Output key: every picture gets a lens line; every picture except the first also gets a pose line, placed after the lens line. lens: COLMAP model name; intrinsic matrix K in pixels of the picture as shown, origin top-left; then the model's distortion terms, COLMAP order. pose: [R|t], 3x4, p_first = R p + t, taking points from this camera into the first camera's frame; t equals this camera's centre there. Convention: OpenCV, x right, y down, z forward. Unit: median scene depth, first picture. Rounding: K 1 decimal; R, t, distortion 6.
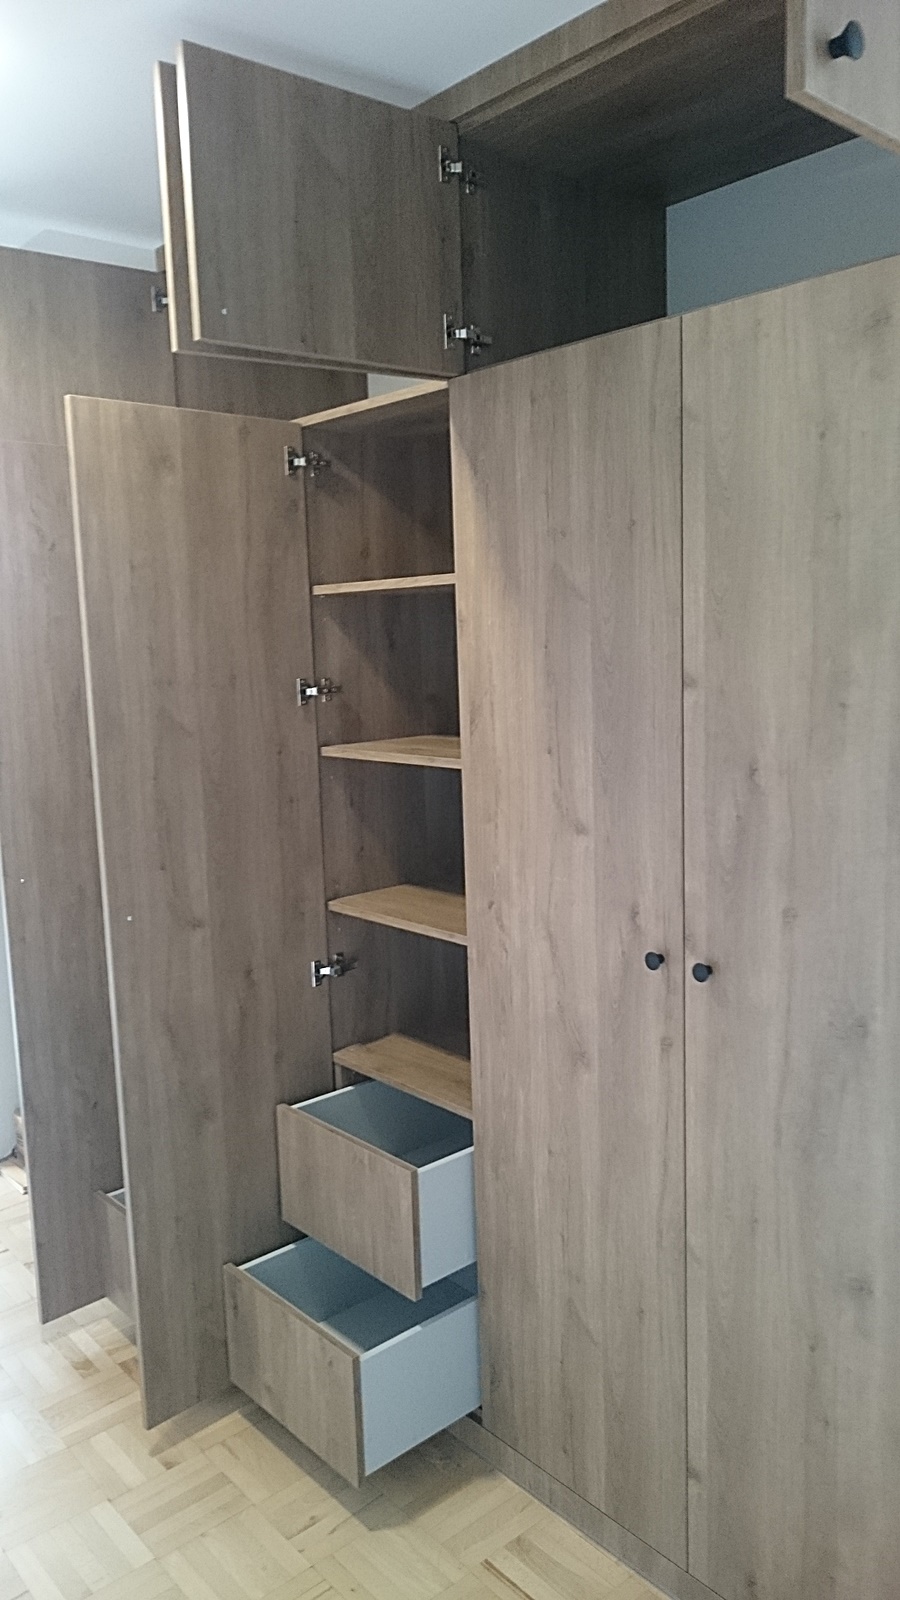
lens RADIAL K [[1221.8, 0, 465.8], [0, 1221.8, 786.5], [0, 0, 1]] dist [-0.020124, 0.004076]
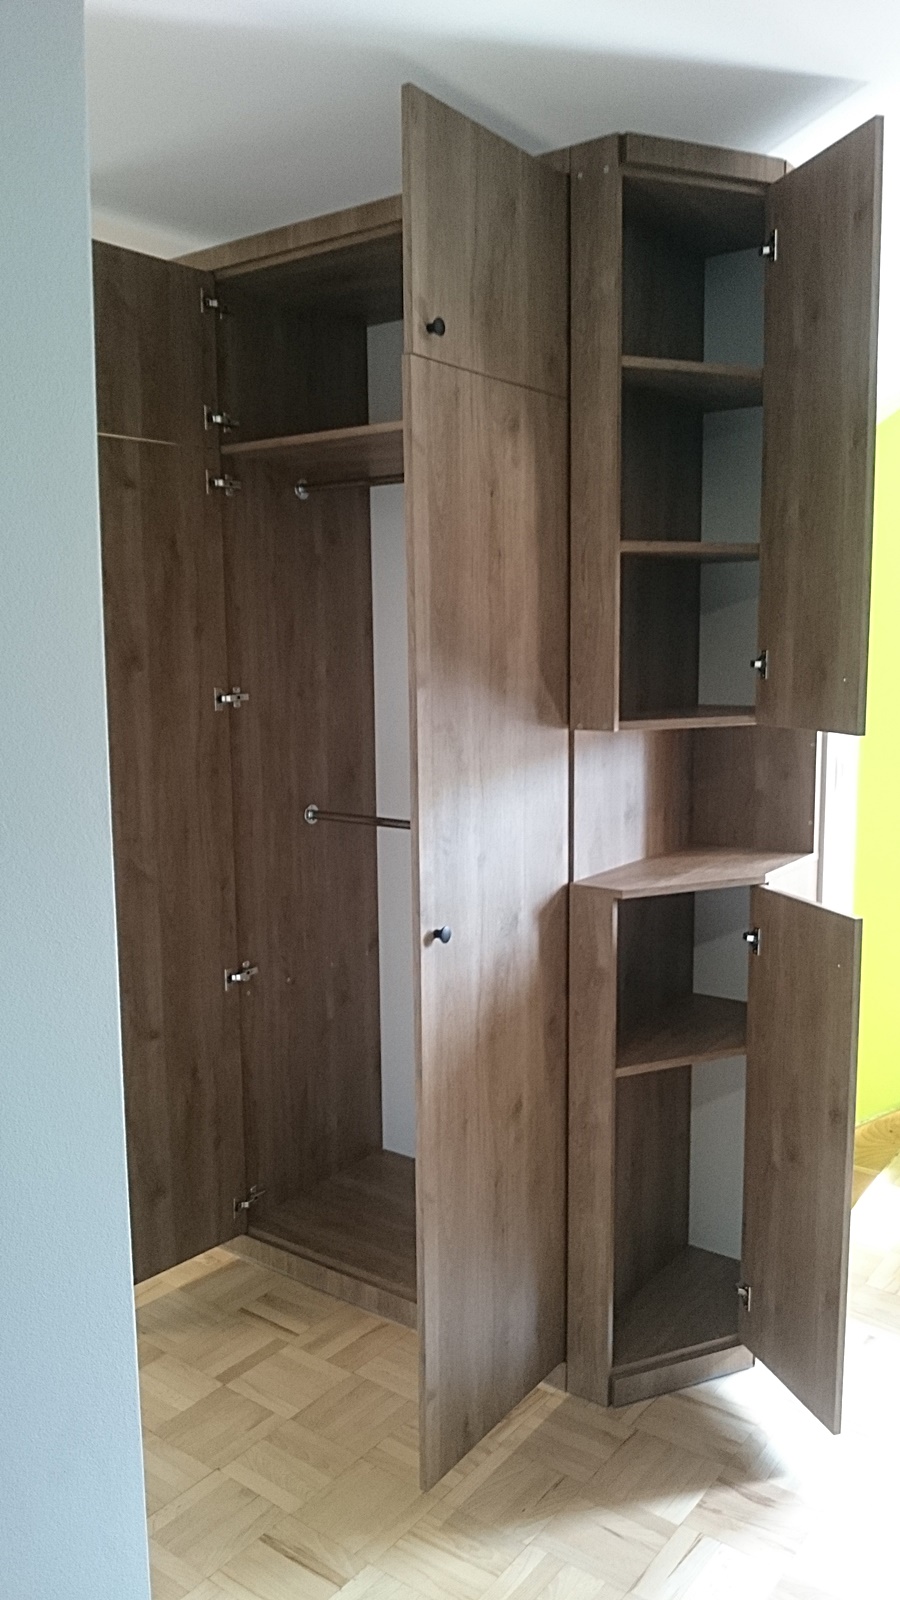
lens RADIAL K [[1221.8, 0, 458.6], [0, 1221.8, 805.9], [0, 0, 1]] dist [-0.020124, 0.004076]
pose [[0.978024, -0.008068, 0.208334, -0.029936], [0.006843, 0.999955, 0.006598, 0.066297], [-0.208378, -0.005027, 0.978035, -0.453491]]
